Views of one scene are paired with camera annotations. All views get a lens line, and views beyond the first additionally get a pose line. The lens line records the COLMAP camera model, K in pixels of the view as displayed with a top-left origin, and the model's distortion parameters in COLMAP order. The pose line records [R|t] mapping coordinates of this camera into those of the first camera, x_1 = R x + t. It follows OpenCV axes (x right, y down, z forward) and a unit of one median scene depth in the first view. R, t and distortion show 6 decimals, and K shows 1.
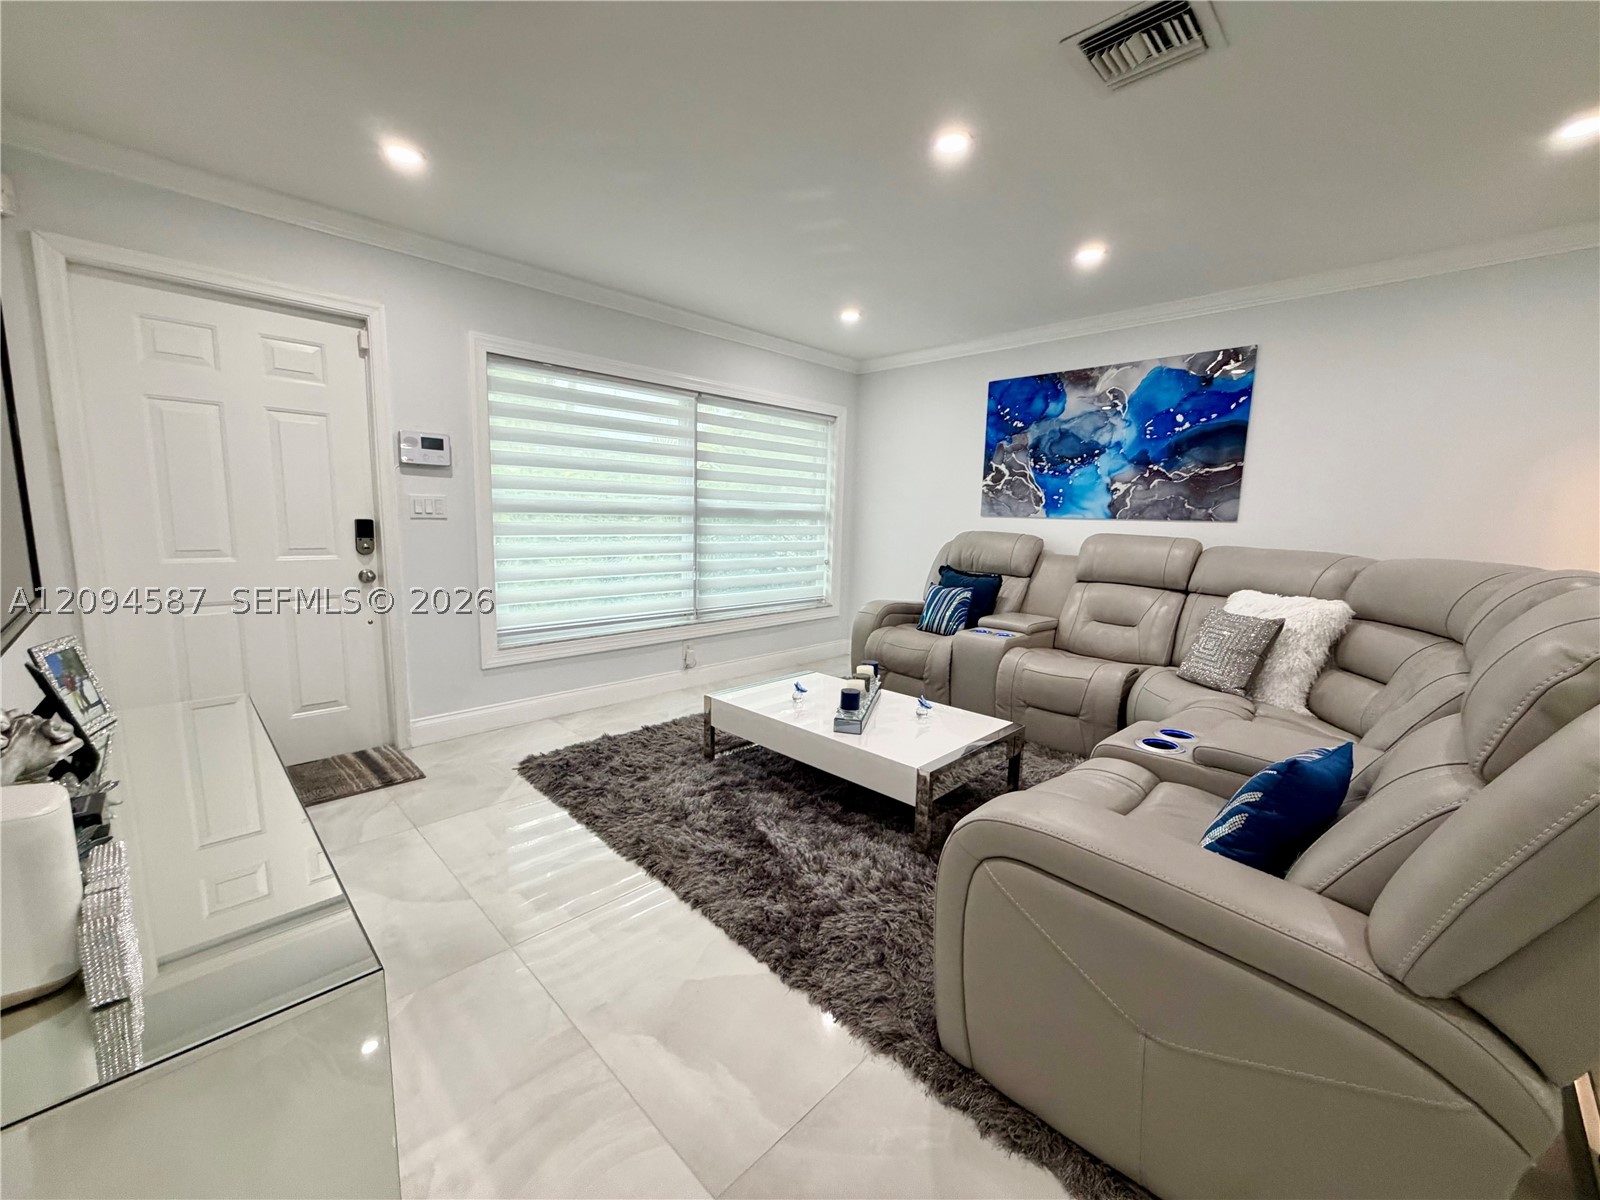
lens RADIAL K [[633.0, 0, 797.9], [0, 633.0, 601.7], [0, 0, 1]] dist [0.000432, -0.000337]
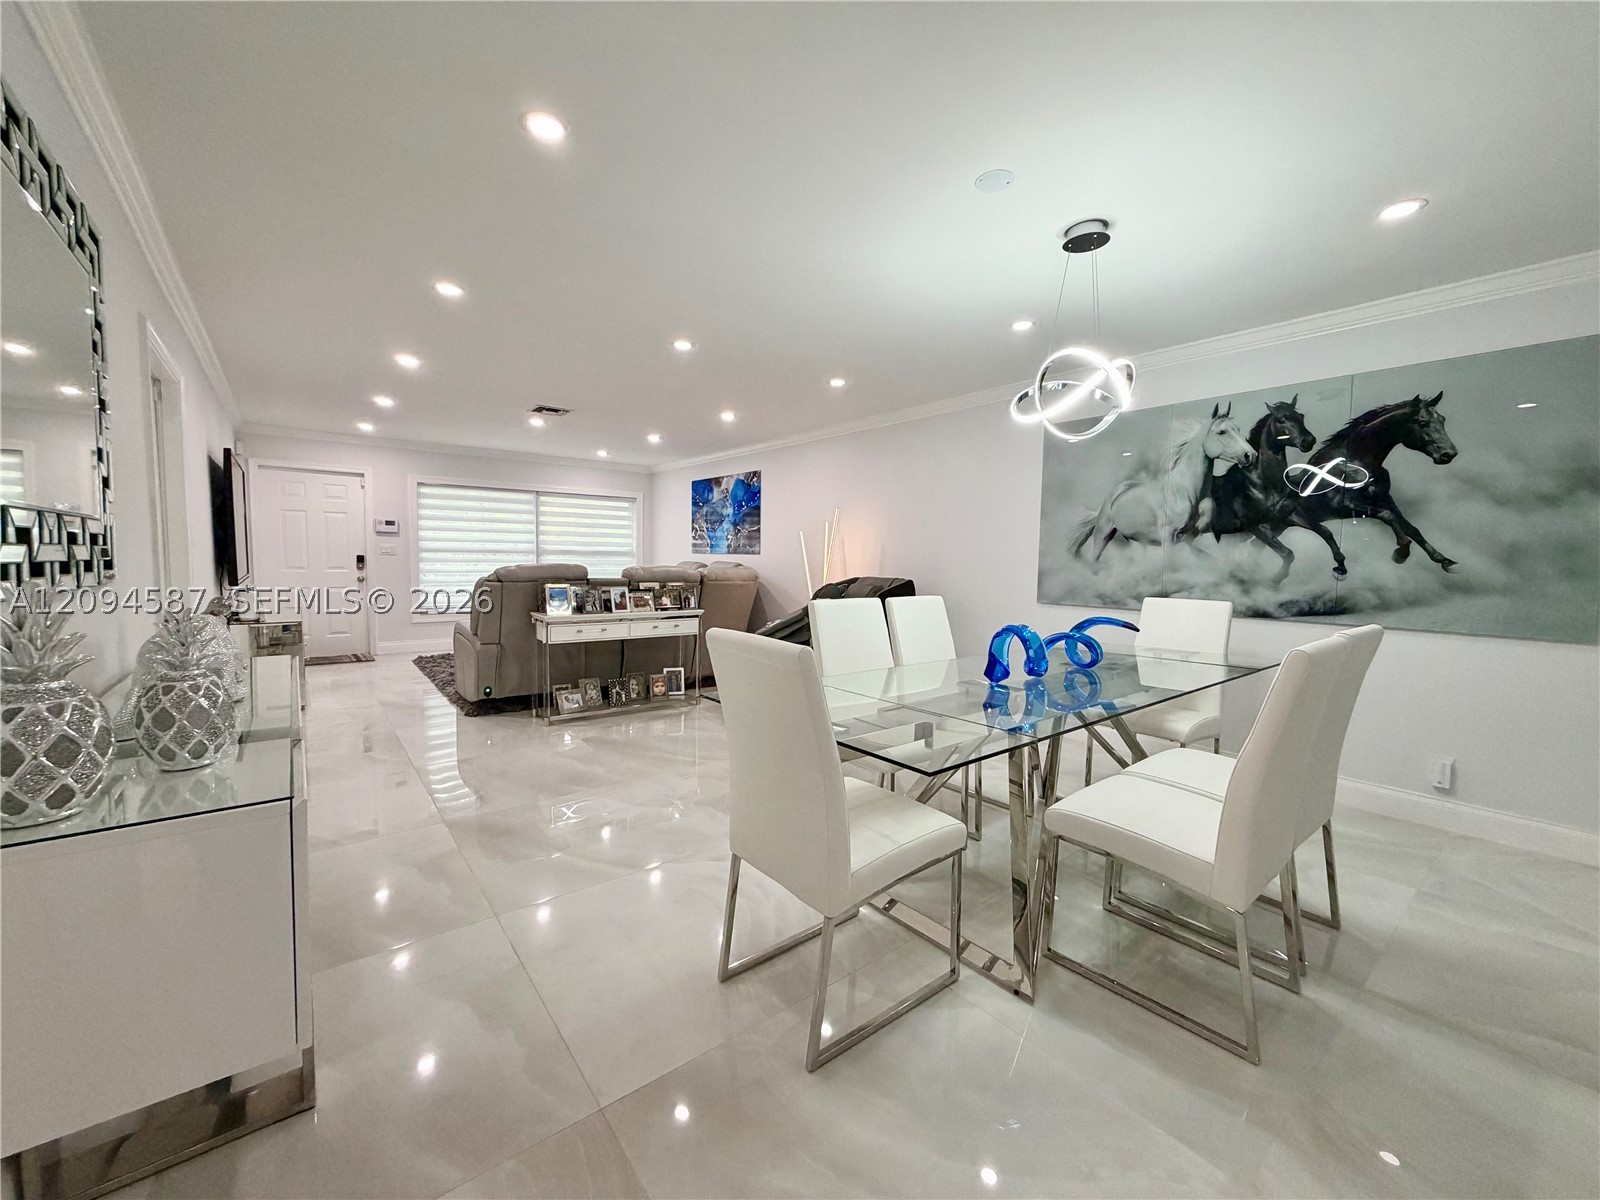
lens RADIAL K [[633.0, 0, 798.4], [0, 633.0, 602.0], [0, 0, 1]] dist [0.000432, -0.000337]
pose [[0.993043, 0.001937, -0.117739, 0.959751], [-0.009977, 0.997653, -0.067736, 0.148742], [0.117332, 0.068440, 0.990732, -0.899599]]
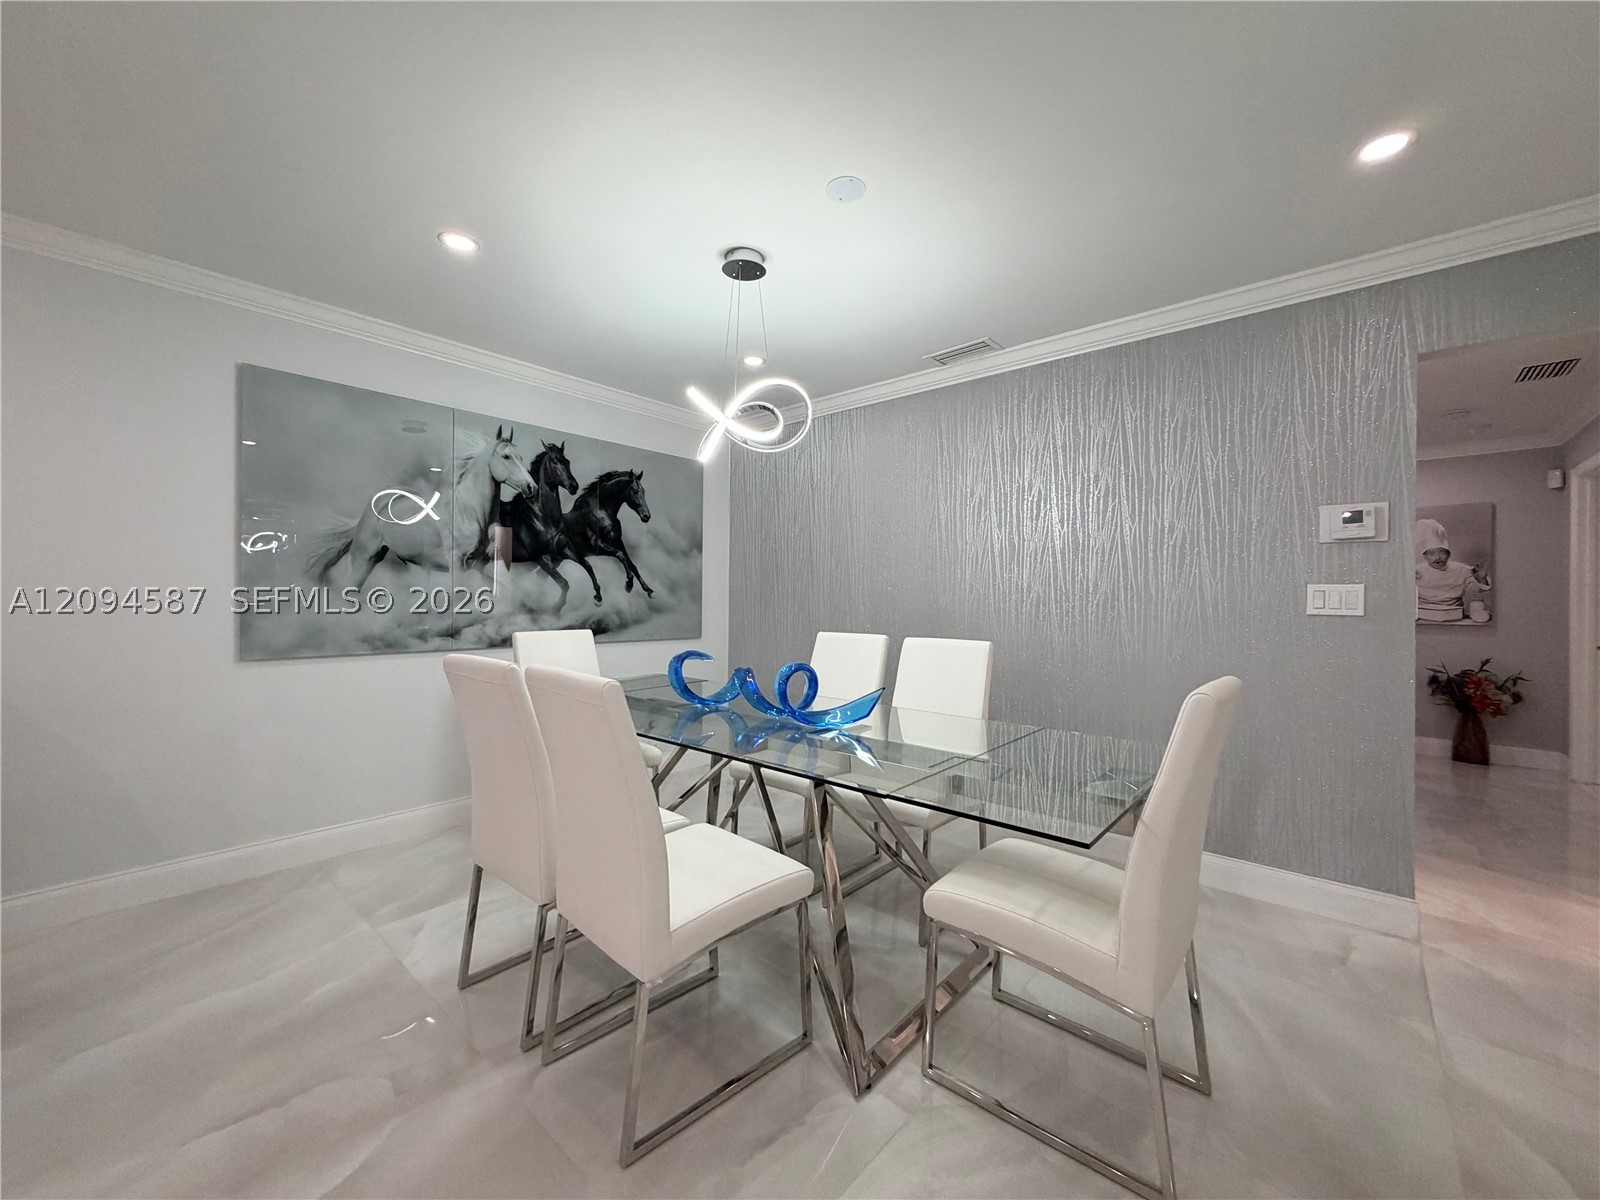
lens RADIAL K [[633.0, 0, 796.4], [0, 633.0, 600.5], [0, 0, 1]] dist [0.000432, -0.000337]
pose [[-0.055064, -0.022771, 0.998223, 0.551948], [0.128711, 0.991237, 0.029711, 0.059591], [-0.990152, 0.130118, -0.051650, -0.263362]]
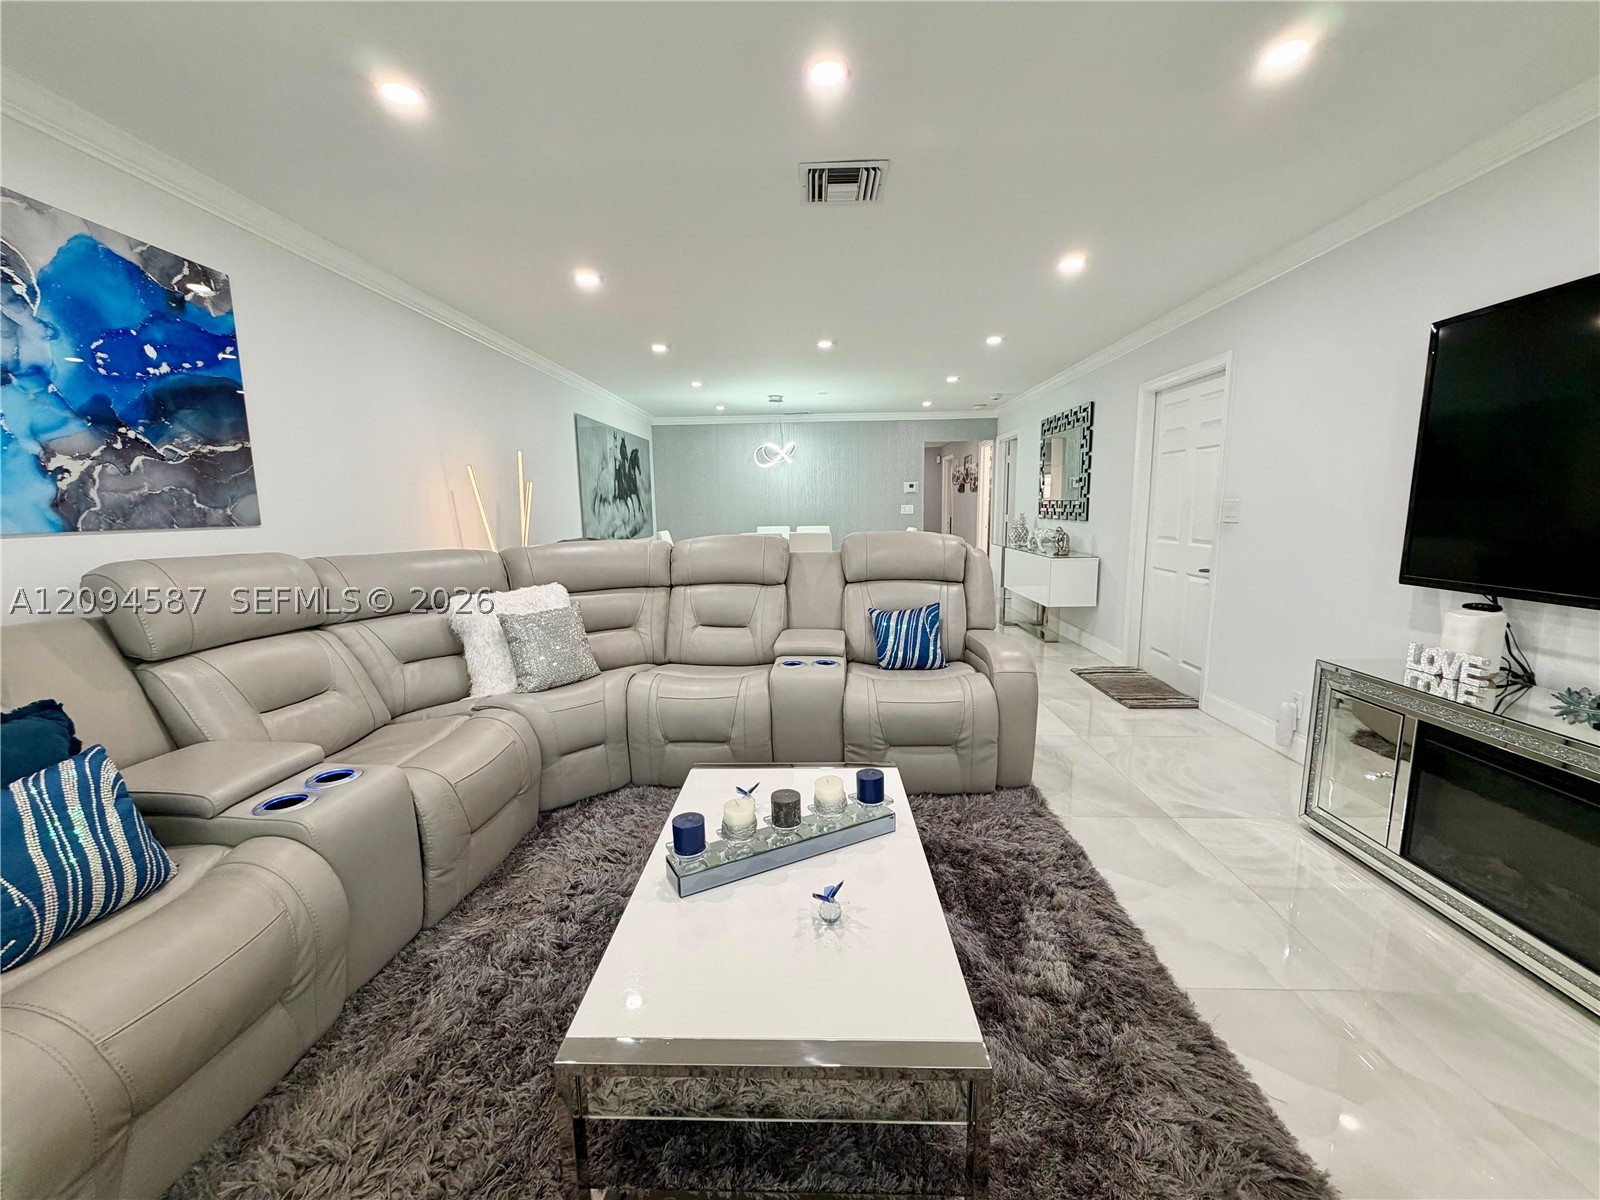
lens RADIAL K [[633.0, 0, 797.5], [0, 633.0, 600.3], [0, 0, 1]] dist [0.000432, -0.000337]
pose [[-0.679101, -0.119316, 0.724282, -0.228753], [0.102466, 0.961631, 0.254491, -0.150100], [-0.726858, 0.247040, -0.640819, 0.944187]]
